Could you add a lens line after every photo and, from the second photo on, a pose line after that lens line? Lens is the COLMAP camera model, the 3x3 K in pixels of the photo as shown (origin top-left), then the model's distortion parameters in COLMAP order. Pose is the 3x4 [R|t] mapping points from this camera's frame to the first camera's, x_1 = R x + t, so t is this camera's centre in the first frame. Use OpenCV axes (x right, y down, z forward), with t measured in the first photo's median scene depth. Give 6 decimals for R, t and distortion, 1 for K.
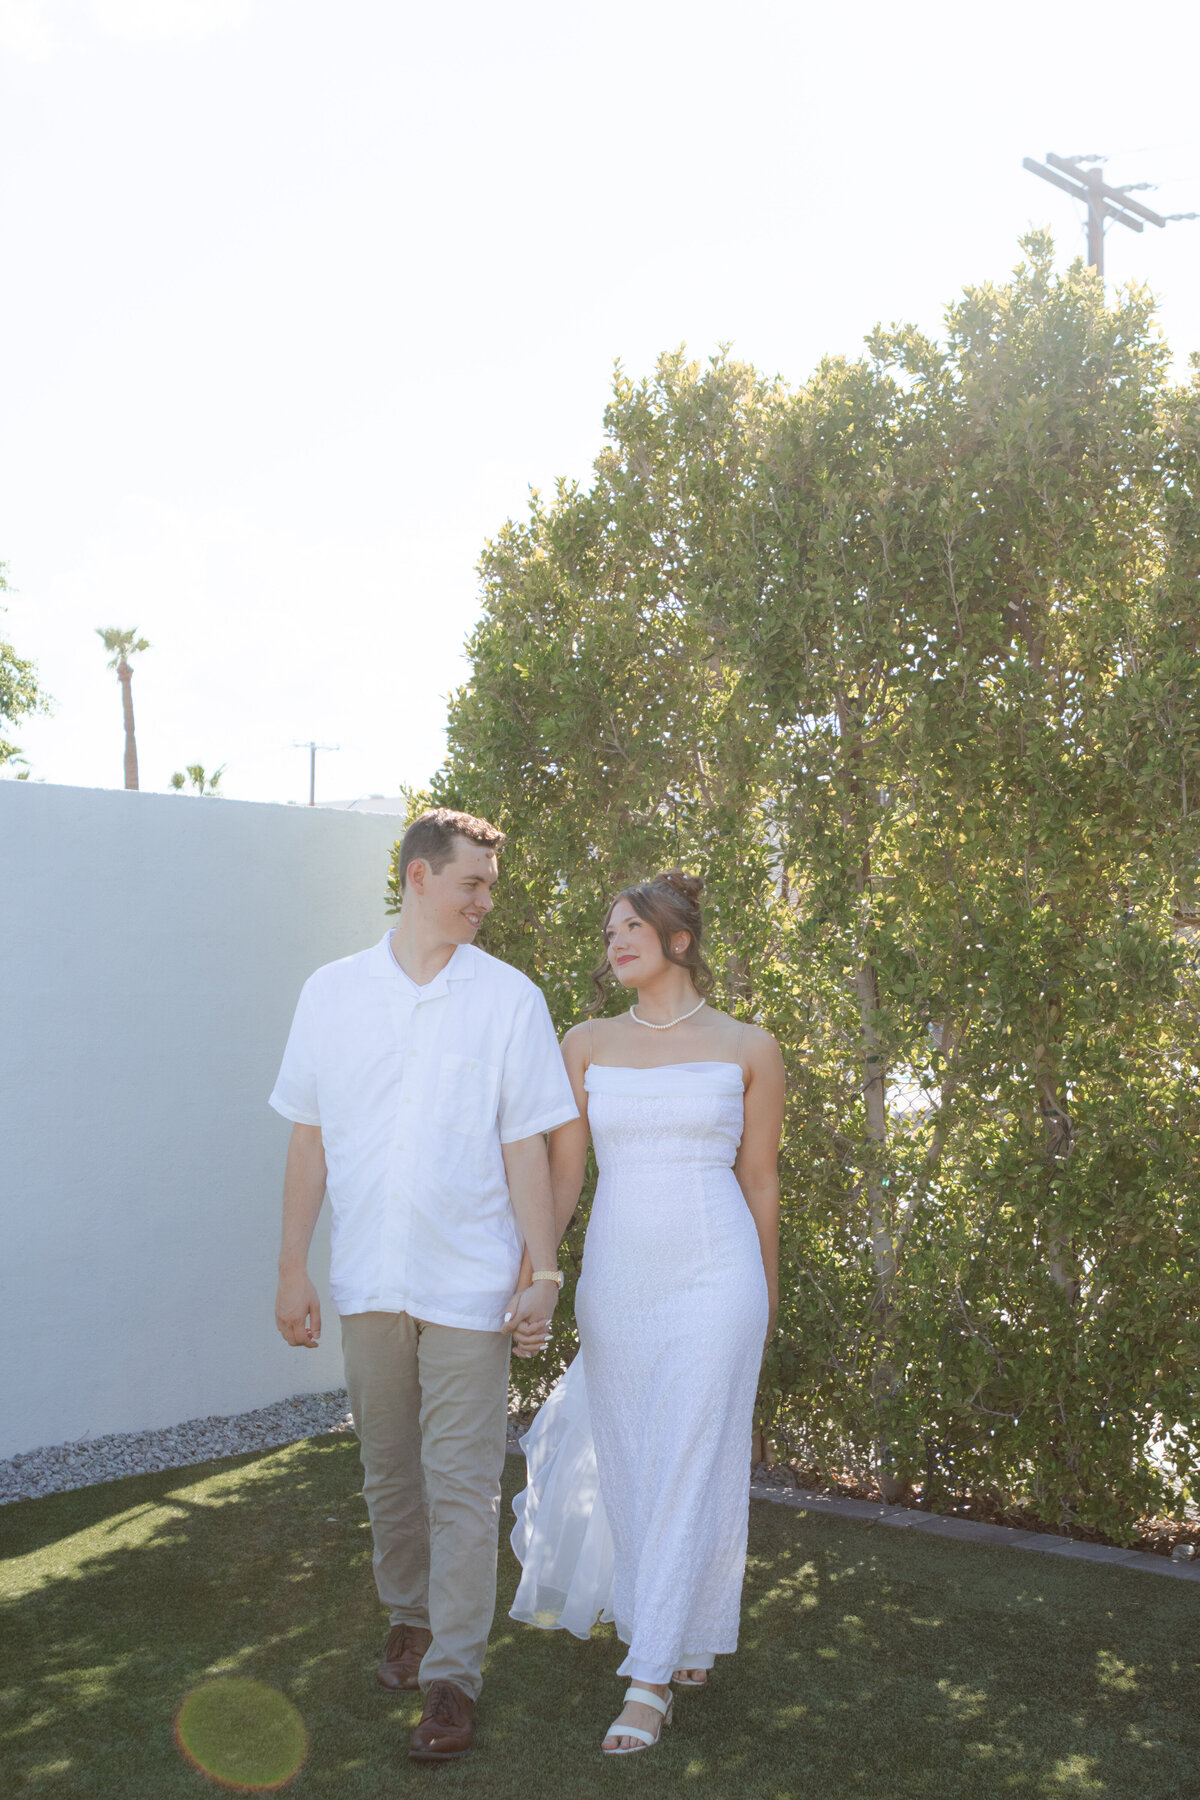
lens RADIAL K [[2186.4, 0, 593.5], [0, 2186.4, 966.4], [0, 0, 1]] dist [-0.051248, 0.024453]
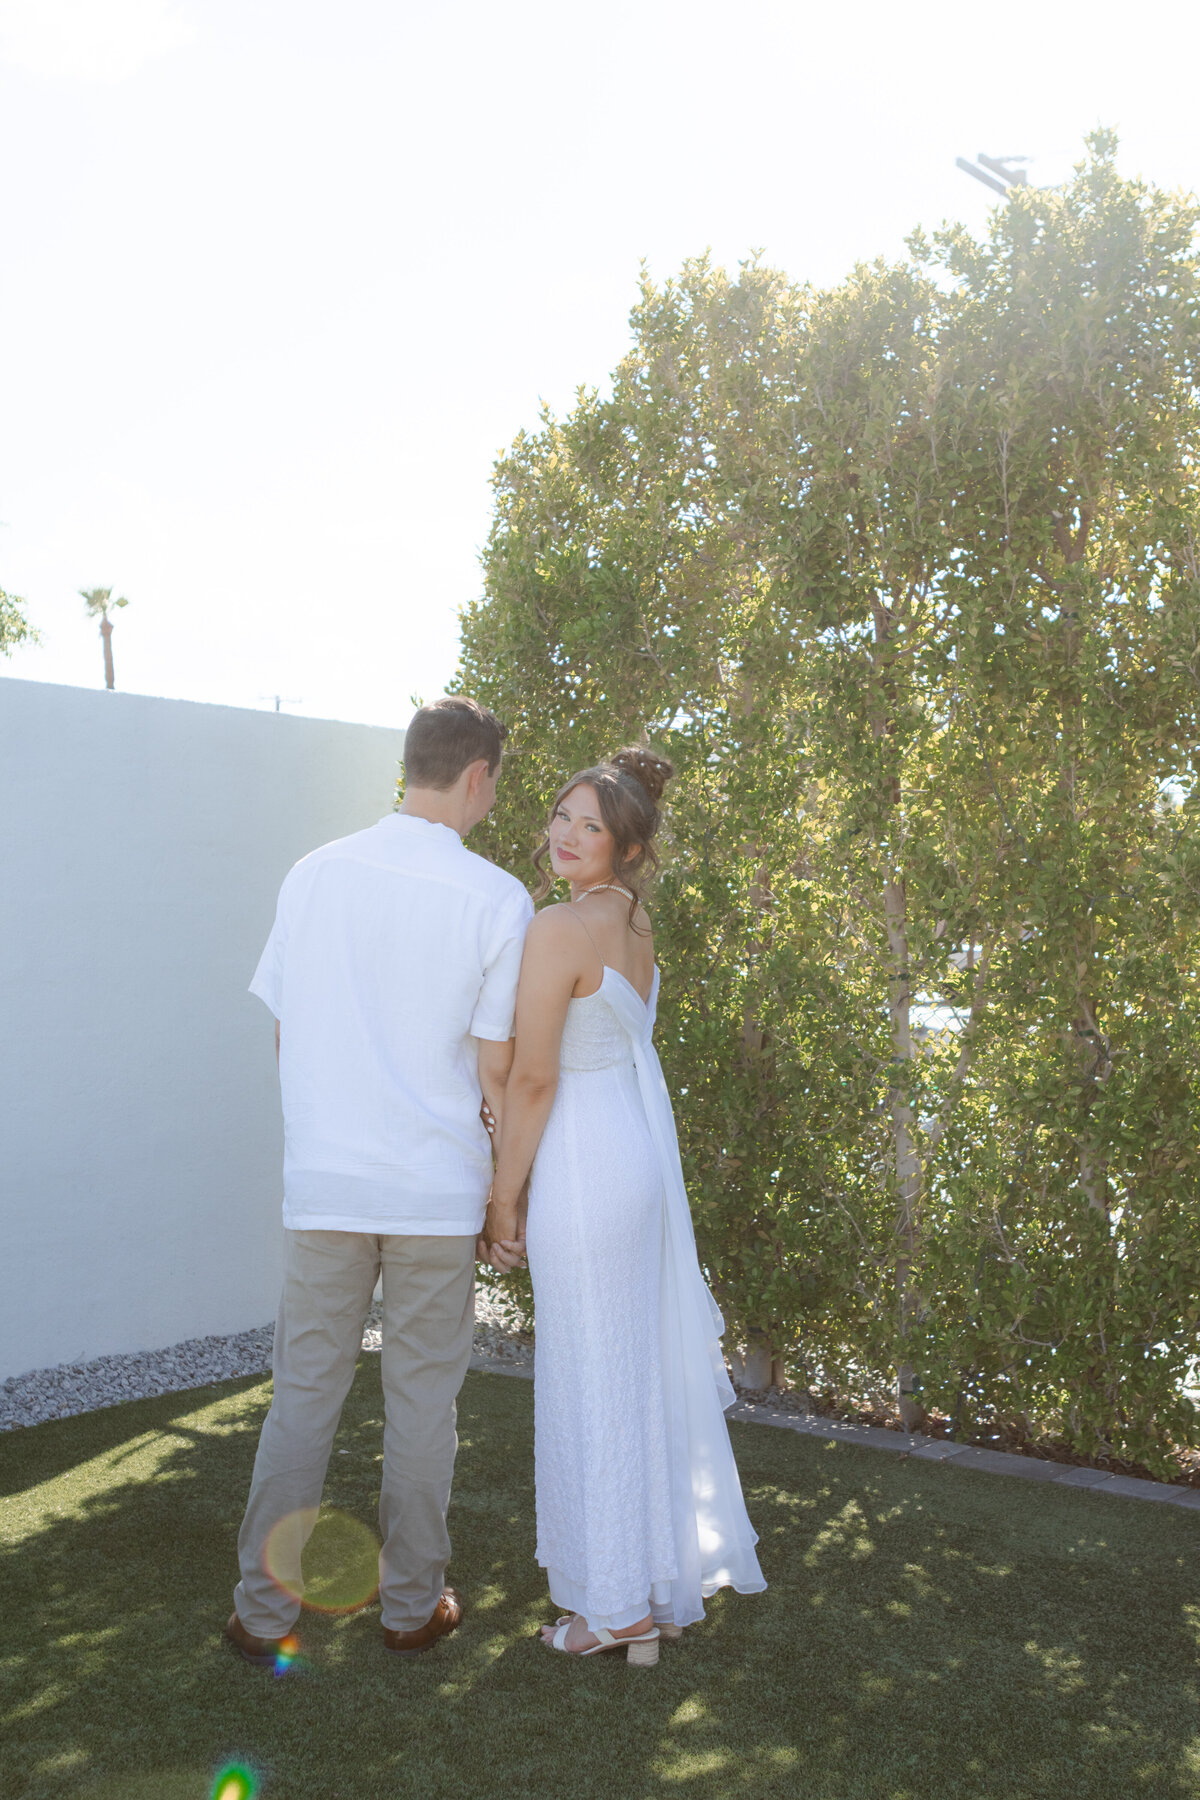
lens RADIAL K [[1945.1, 0, 600.0], [0, 1945.1, 900.0], [0, 0, 1]] dist [-0.039089, -0.003667]
pose [[0.999042, 0.013368, 0.041662, -0.045173], [-0.013204, 0.999904, -0.004204, 0.014049], [-0.041714, 0.003650, 0.999123, 0.141813]]
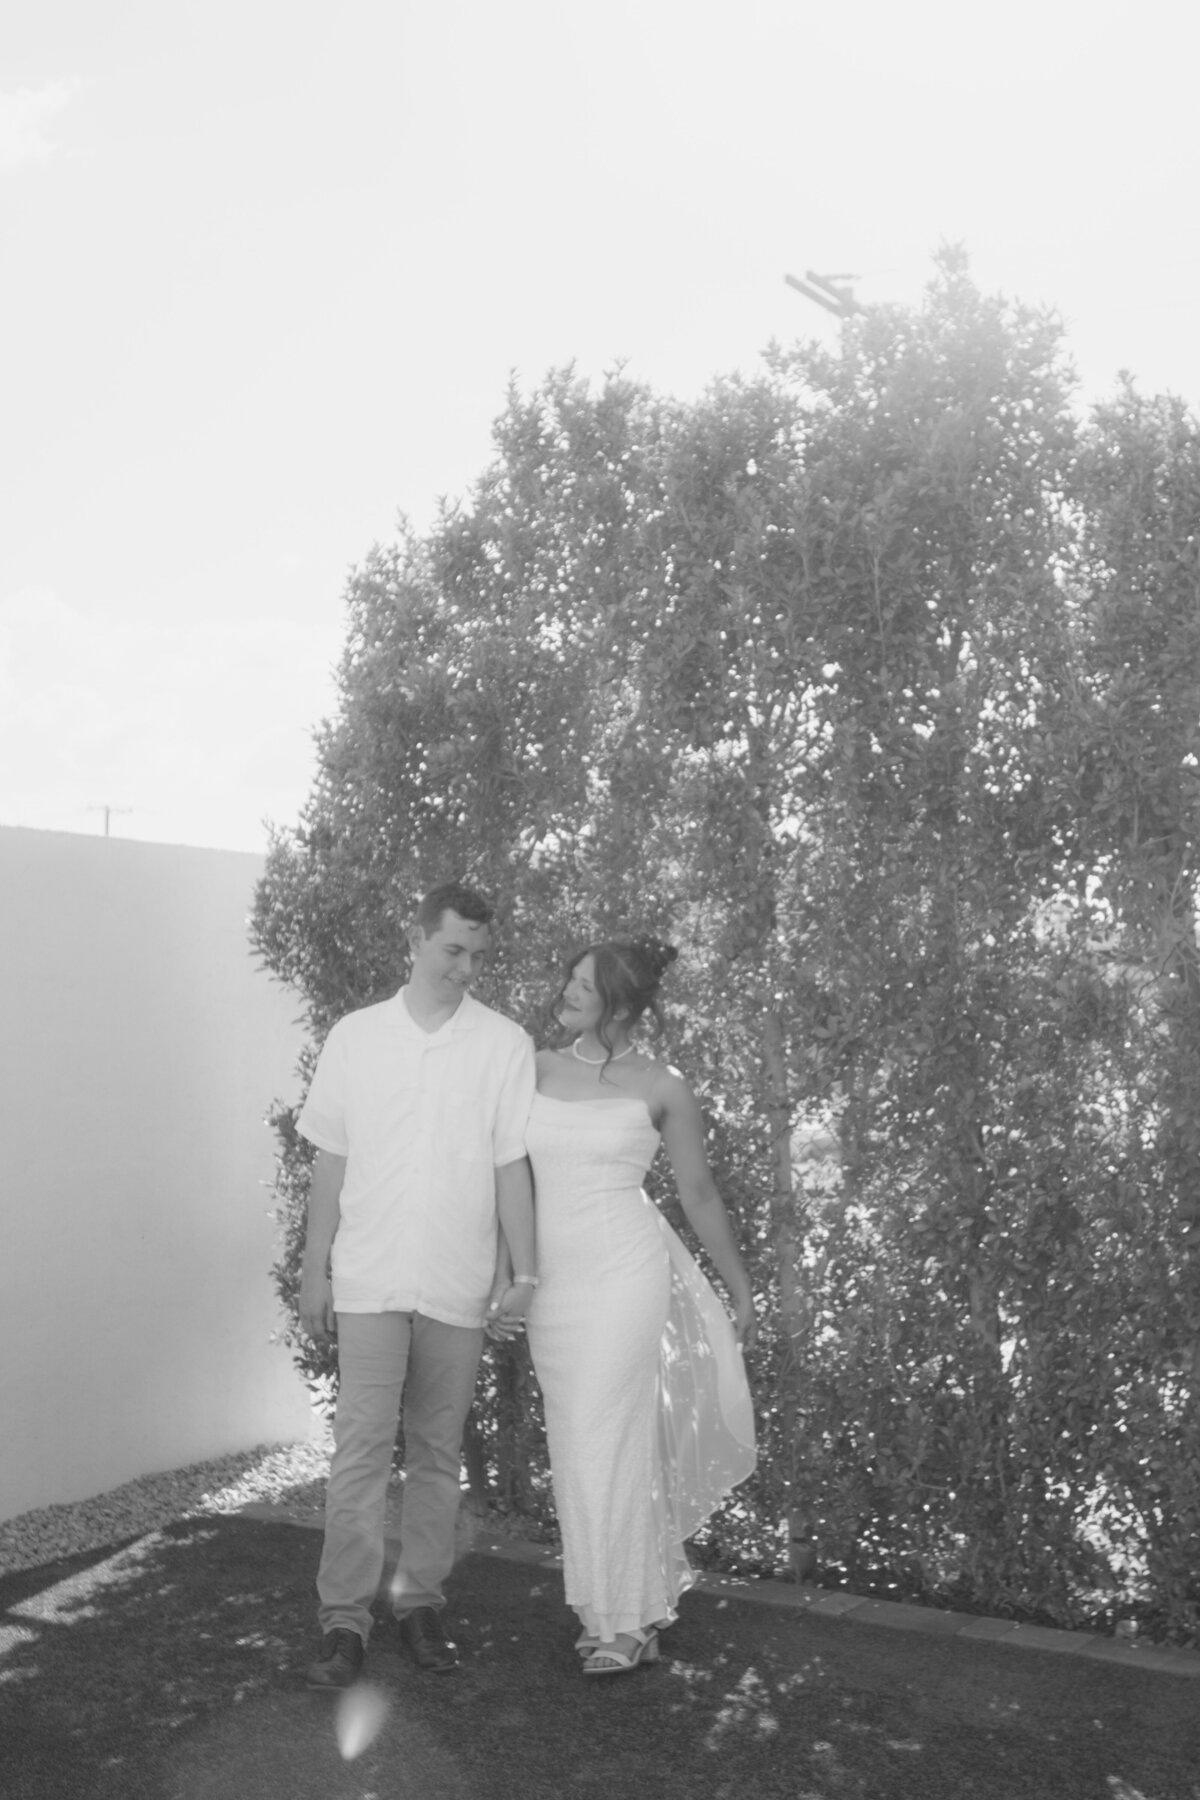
lens RADIAL K [[1935.5, 0, 600.0], [0, 1935.5, 900.0], [0, 0, 1]] dist [-0.042525, 0.007123]
pose [[0.992021, 0.000987, 0.126069, -0.057667], [0.006206, 0.998374, -0.056656, 0.000532], [-0.125920, 0.056986, 0.990402, 0.183622]]
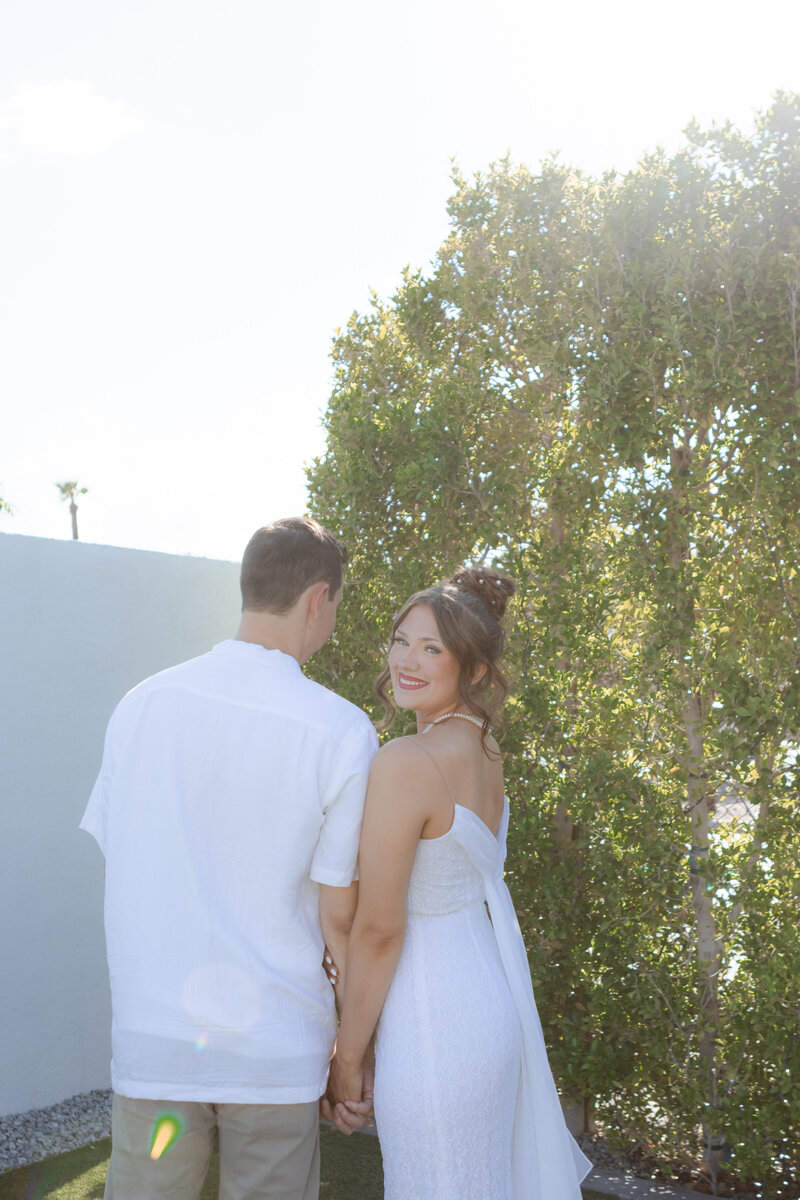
lens RADIAL K [[1280.8, 0, 400.9], [0, 1280.8, 631.7], [0, 0, 1]] dist [-0.007082, -0.011251]
pose [[0.999380, 0.001292, 0.035183, -0.046718], [0.000352, 0.998911, -0.046657, 0.000436], [-0.035205, 0.046641, 0.998291, 0.373193]]
